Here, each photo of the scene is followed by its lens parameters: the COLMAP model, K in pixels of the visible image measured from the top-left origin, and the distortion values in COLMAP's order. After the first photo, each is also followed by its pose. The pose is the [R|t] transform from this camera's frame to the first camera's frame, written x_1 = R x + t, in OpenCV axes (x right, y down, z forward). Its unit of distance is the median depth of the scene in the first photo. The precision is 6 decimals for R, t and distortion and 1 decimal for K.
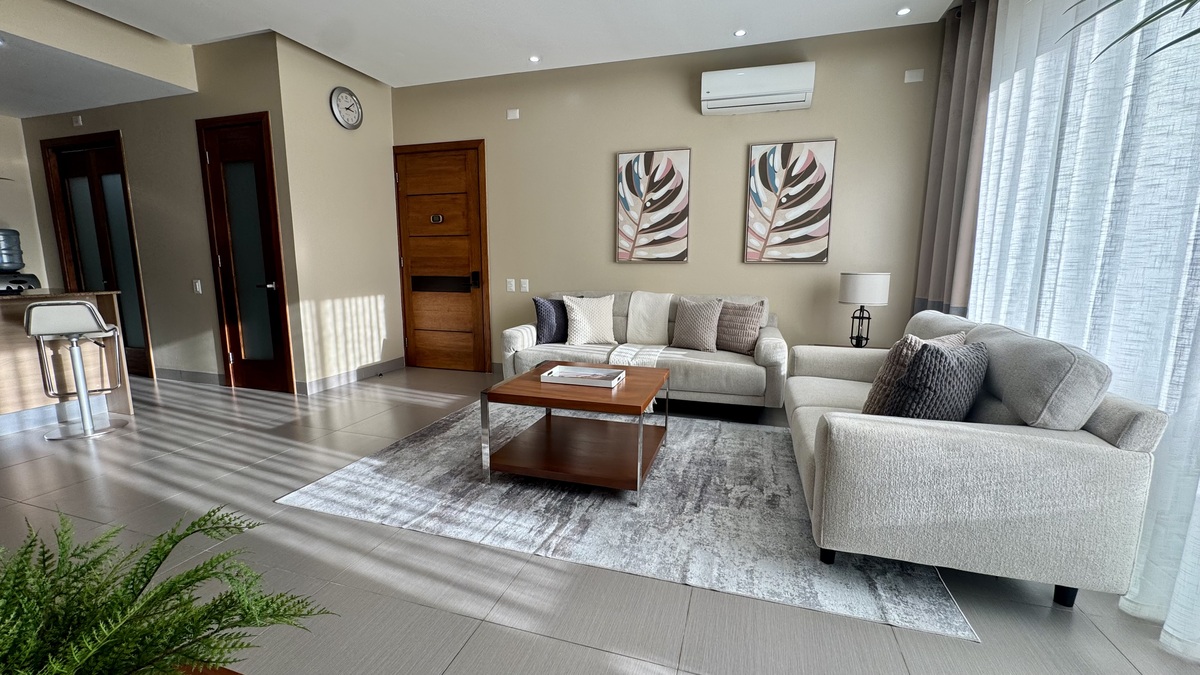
lens RADIAL K [[482.9, 0, 600.0], [0, 482.9, 337.5], [0, 0, 1]] dist [-0.001634, 0.000106]
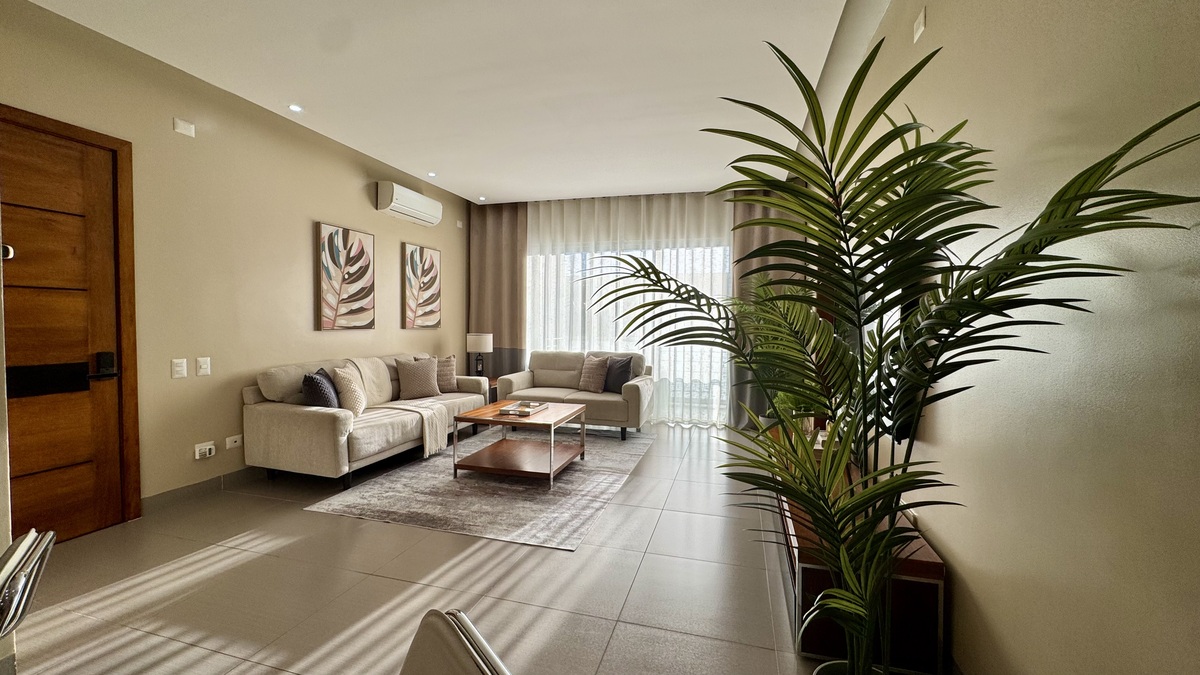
lens RADIAL K [[481.0, 0, 597.5], [0, 481.0, 338.5], [0, 0, 1]] dist [-0.001332, 0.000198]
pose [[-0.014475, -0.042054, 0.999010, -0.995422], [0.144956, 0.988472, 0.043710, -0.109166], [-0.989332, 0.145446, -0.008212, 0.492211]]
